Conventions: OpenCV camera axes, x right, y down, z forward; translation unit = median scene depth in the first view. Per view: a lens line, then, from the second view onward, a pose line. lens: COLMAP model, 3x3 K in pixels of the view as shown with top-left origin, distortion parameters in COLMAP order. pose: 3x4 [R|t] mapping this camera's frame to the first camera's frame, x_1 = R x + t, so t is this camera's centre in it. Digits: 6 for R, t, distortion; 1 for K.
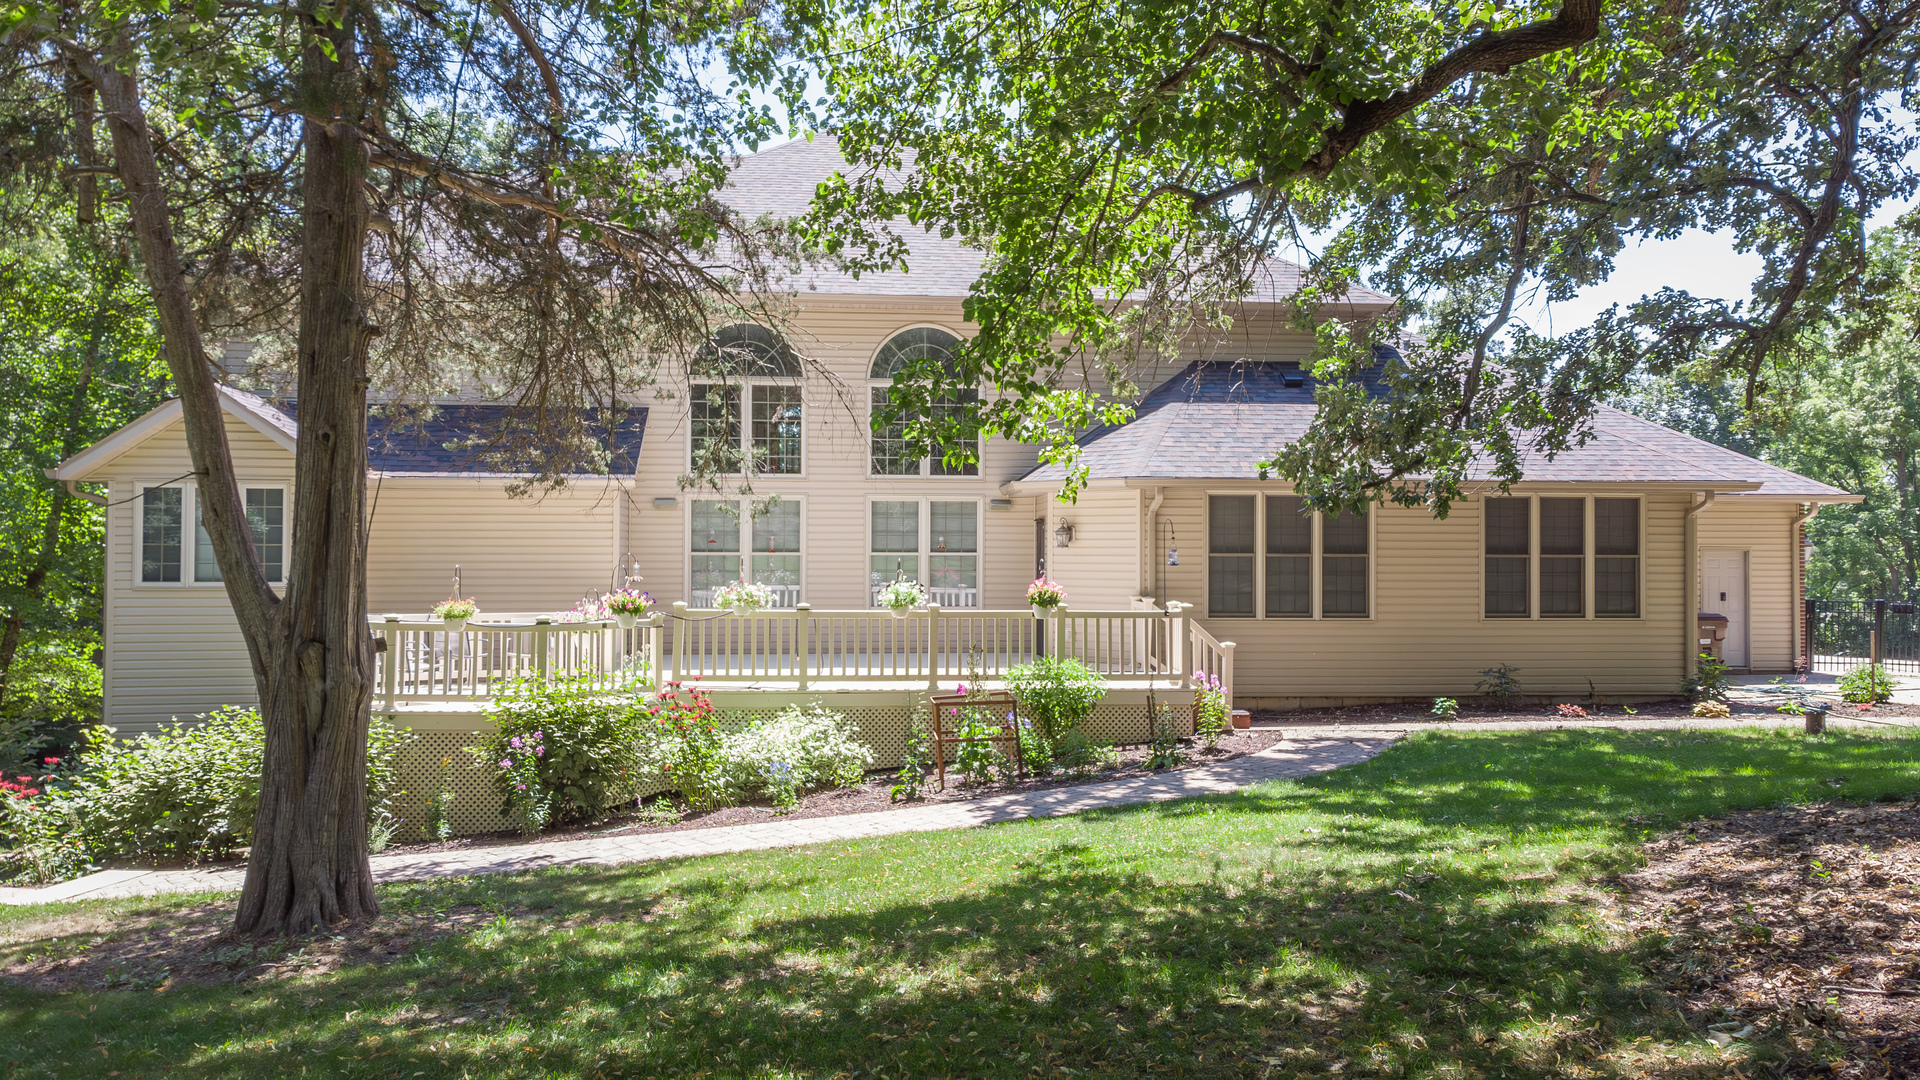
lens RADIAL K [[1253.7, 0, 960.0], [0, 1253.7, 540.0], [0, 0, 1]] dist [0.004463, 0.001998]
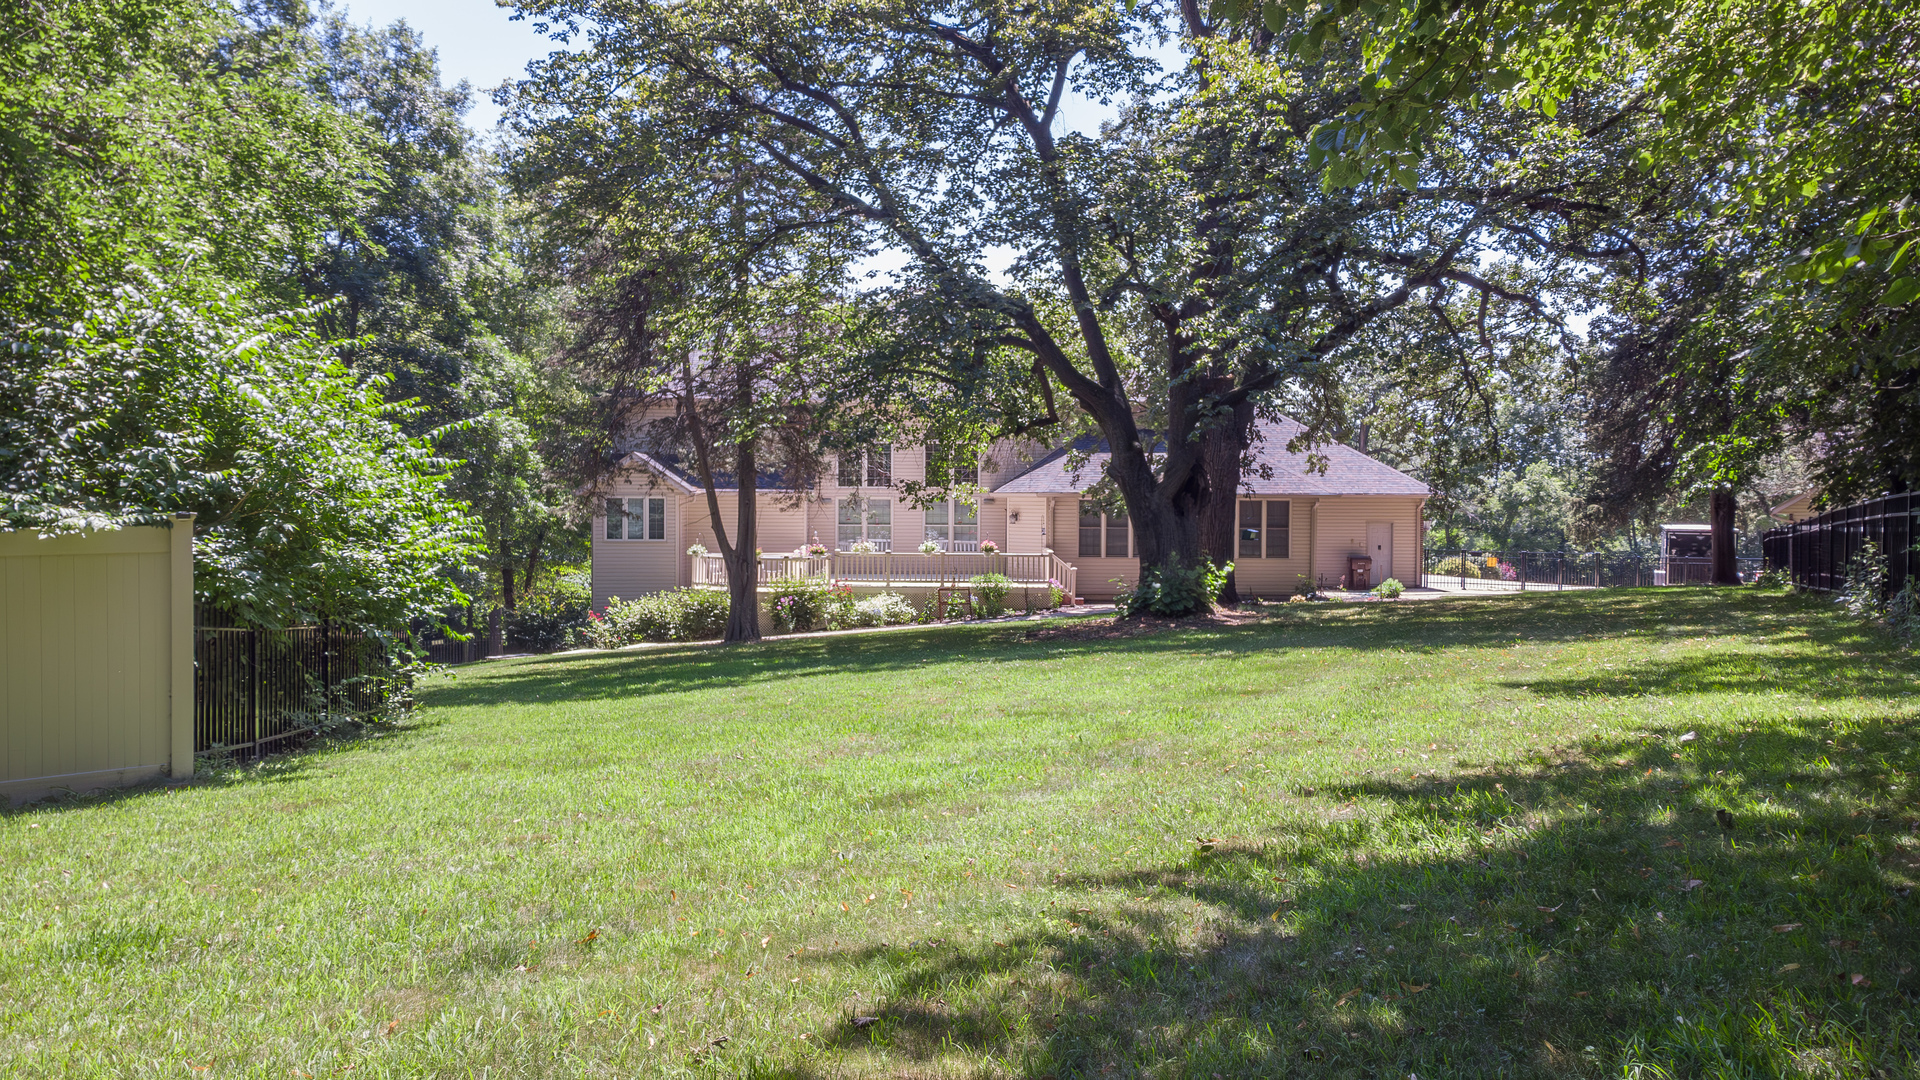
lens RADIAL K [[1253.7, 0, 960.0], [0, 1253.7, 540.0], [0, 0, 1]] dist [0.004463, 0.001998]
pose [[0.995898, 0.001849, -0.090460, 0.228650], [0.002029, 0.999083, 0.042757, -0.071201], [0.090456, -0.042765, 0.994982, -1.372645]]
